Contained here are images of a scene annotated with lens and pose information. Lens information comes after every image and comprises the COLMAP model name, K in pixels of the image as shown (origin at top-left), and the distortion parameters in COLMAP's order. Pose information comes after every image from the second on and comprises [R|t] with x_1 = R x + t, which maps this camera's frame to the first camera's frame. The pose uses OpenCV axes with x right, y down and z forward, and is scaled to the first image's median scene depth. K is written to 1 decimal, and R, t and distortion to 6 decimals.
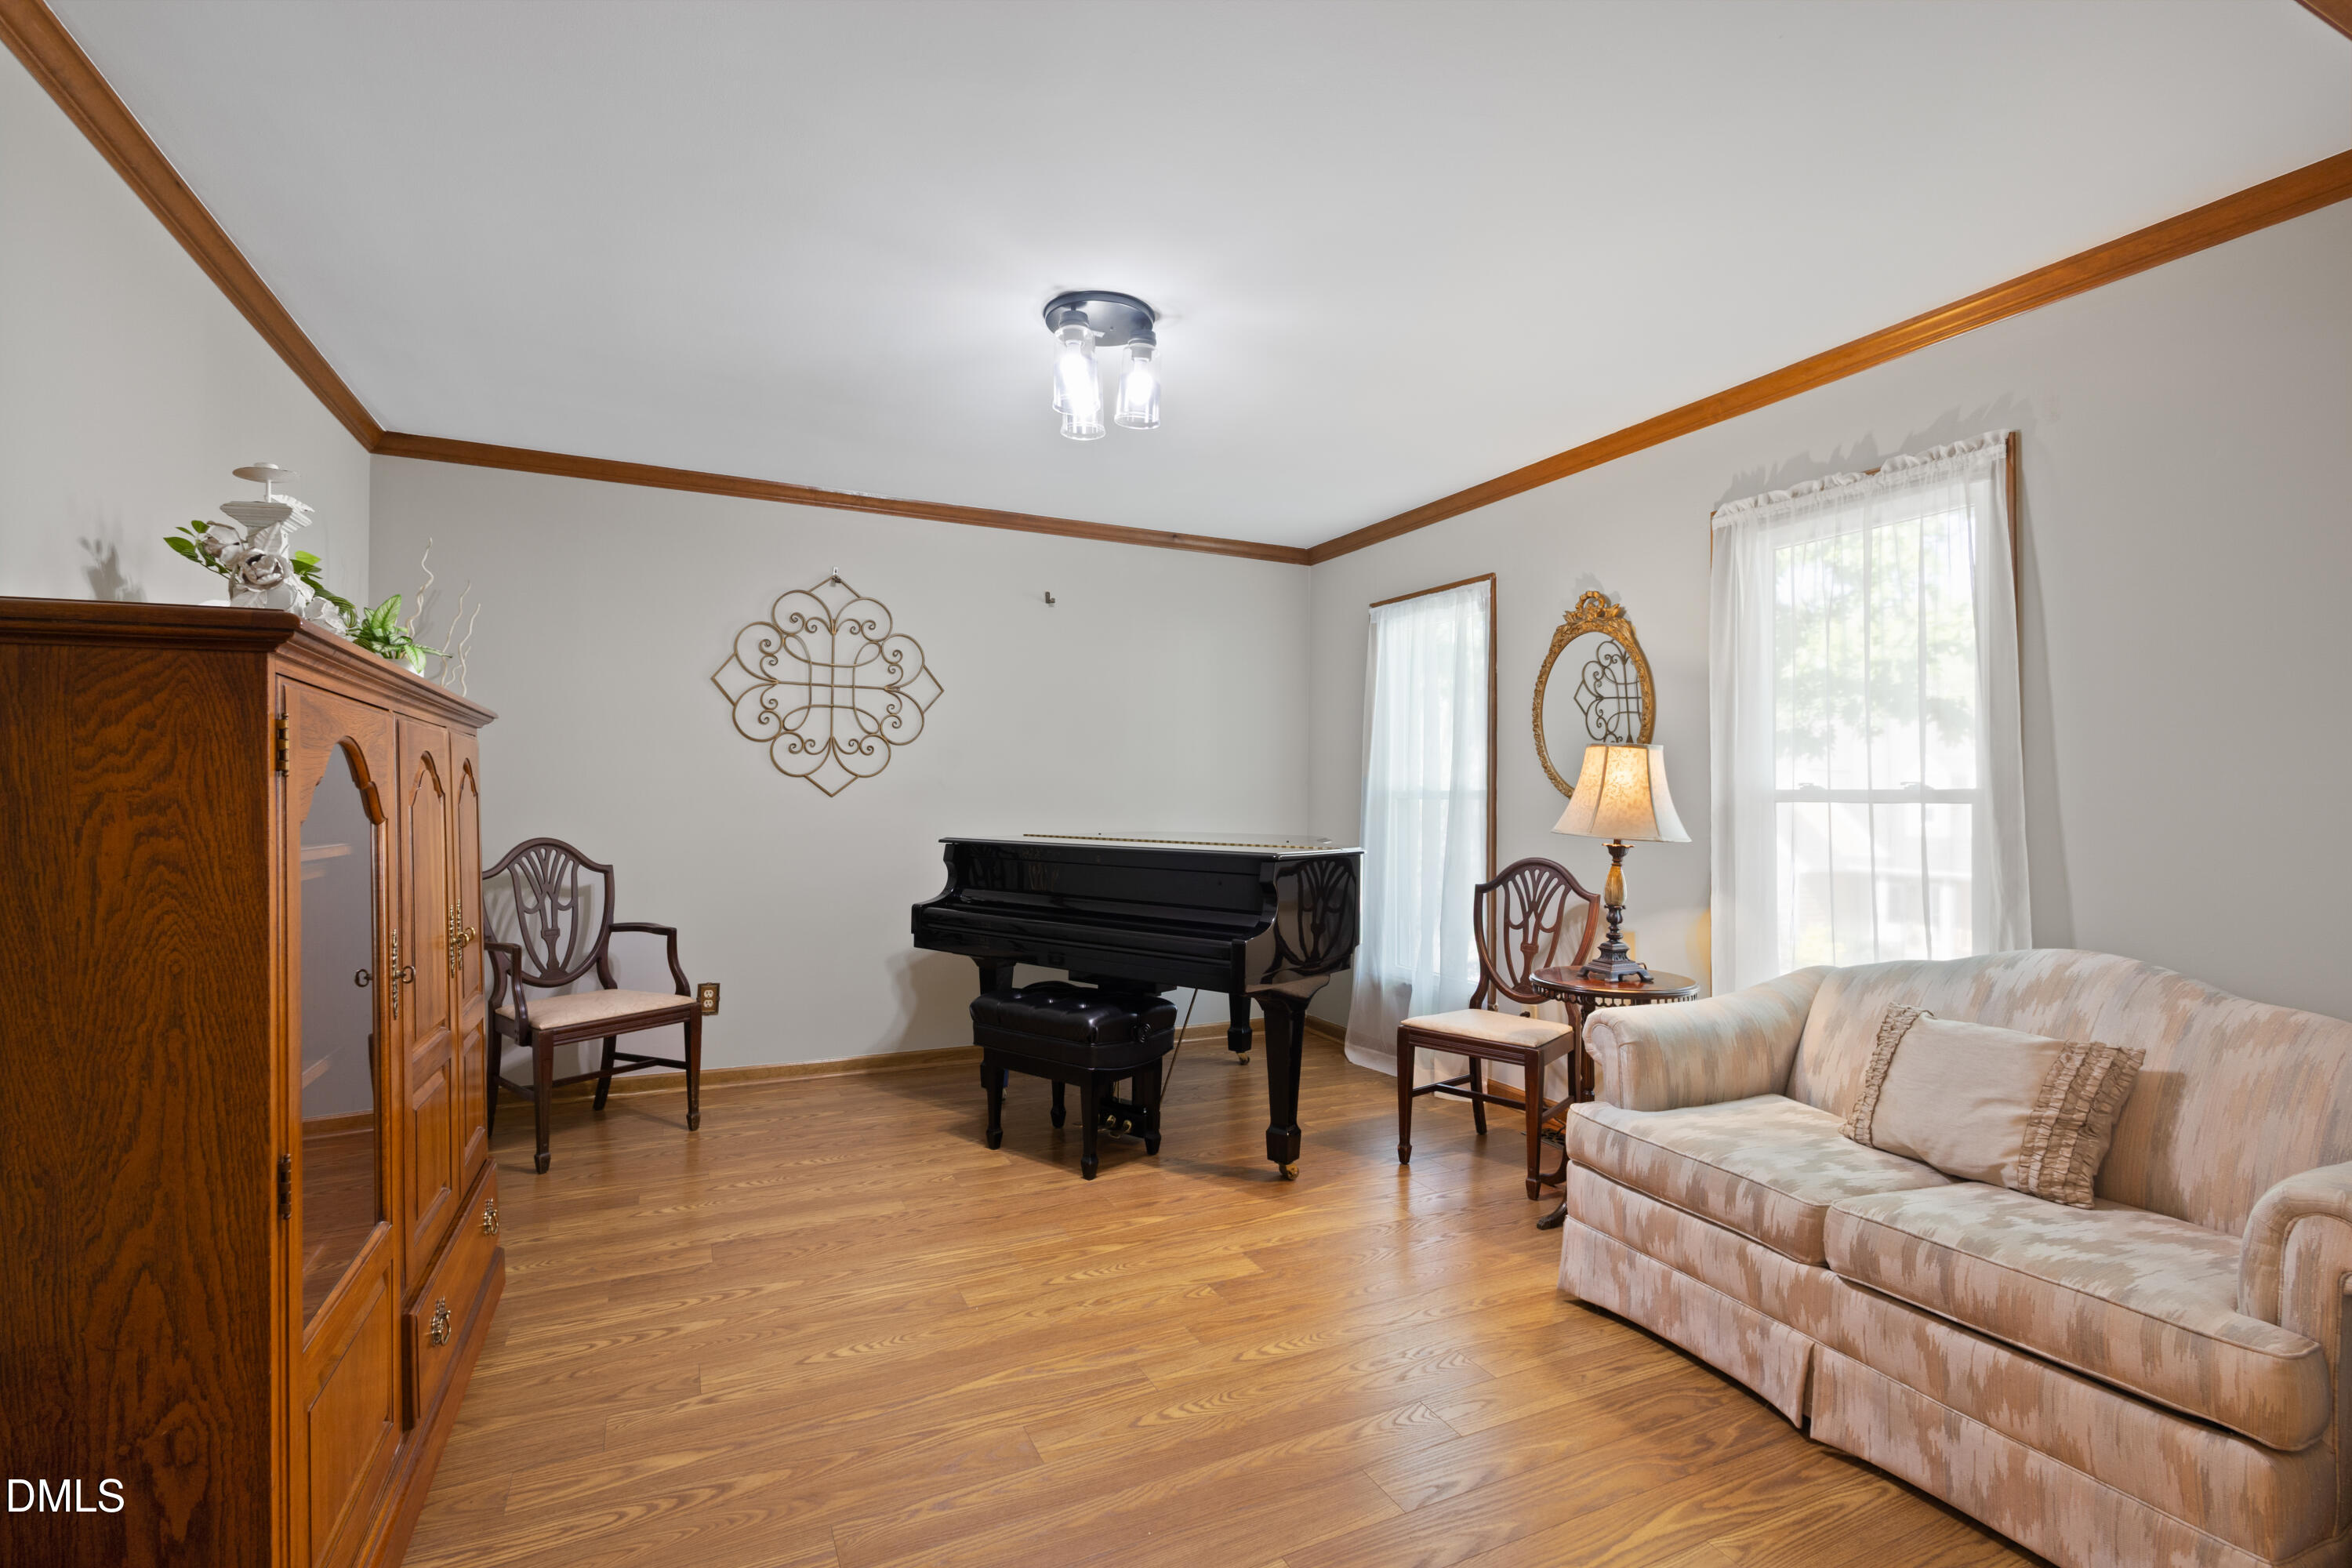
lens RADIAL K [[1081.5, 0, 1173.2], [0, 1081.5, 787.4], [0, 0, 1]] dist [0.008337, -0.002368]
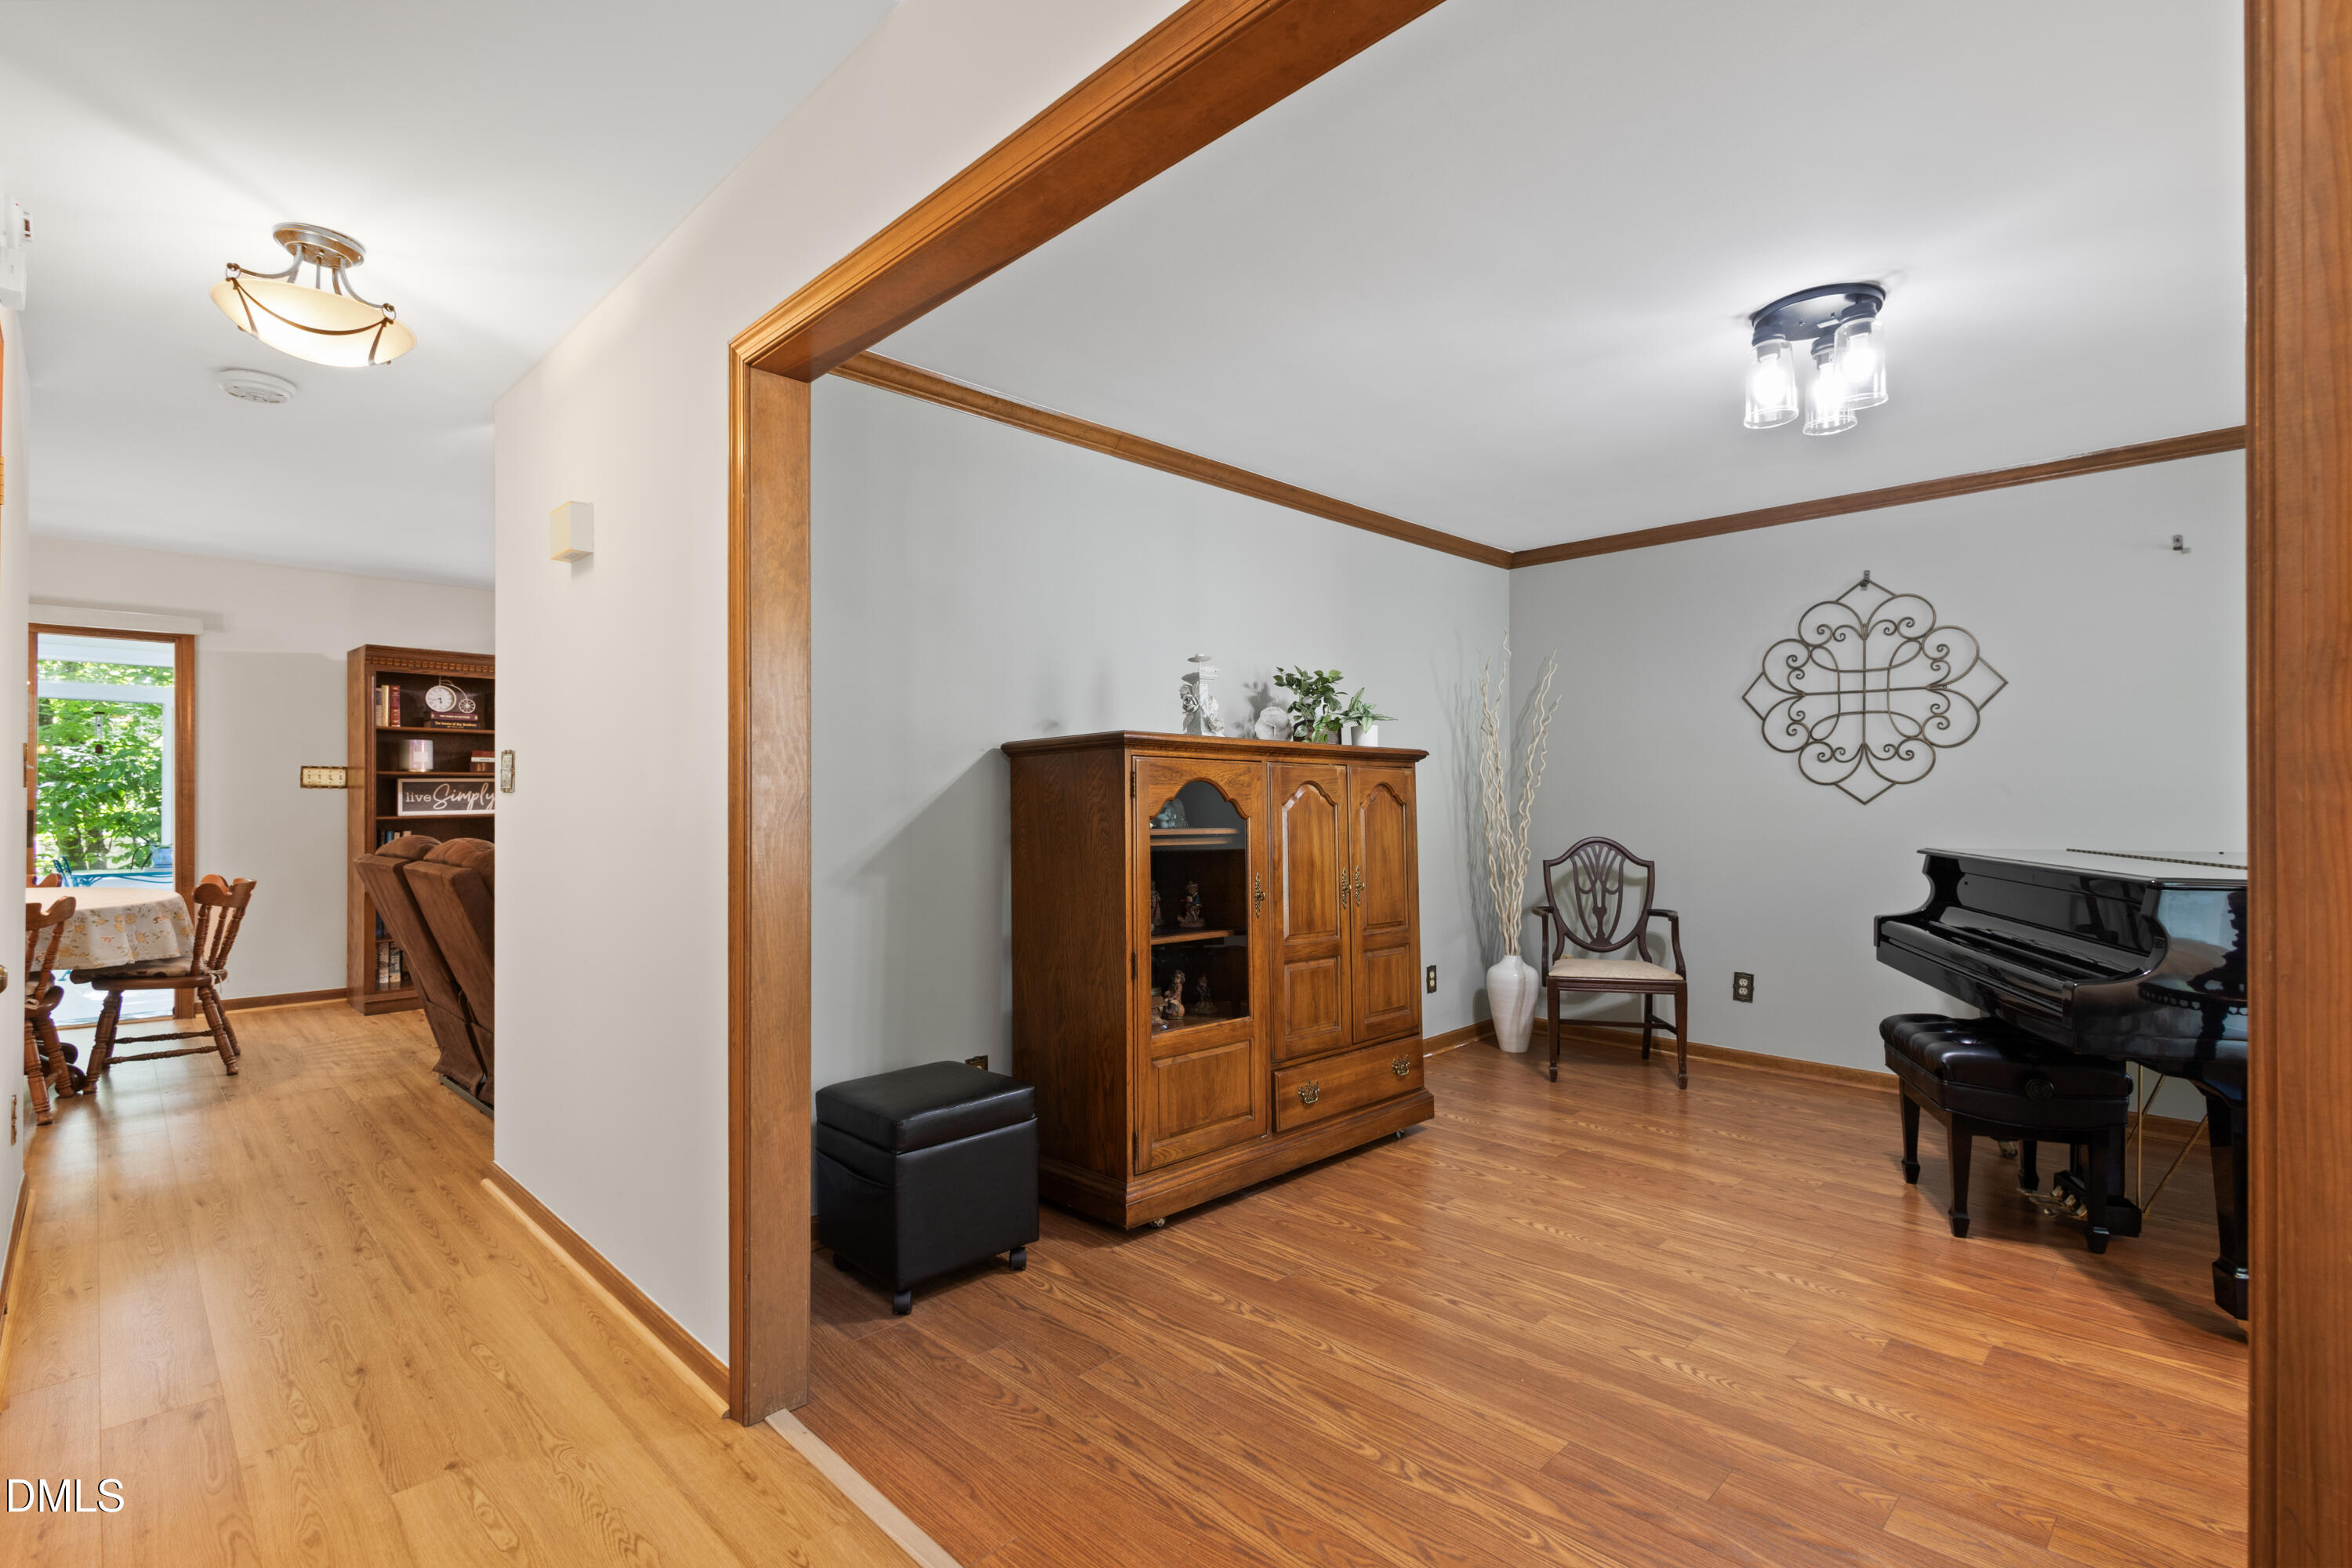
lens RADIAL K [[1081.5, 0, 1155.1], [0, 1081.5, 799.2], [0, 0, 1]] dist [0.008337, -0.002368]
pose [[0.316363, -0.007732, -0.948607, 0.481484], [0.010380, 0.999935, -0.004689, 0.002273], [0.948582, -0.008363, 0.316422, 0.087274]]
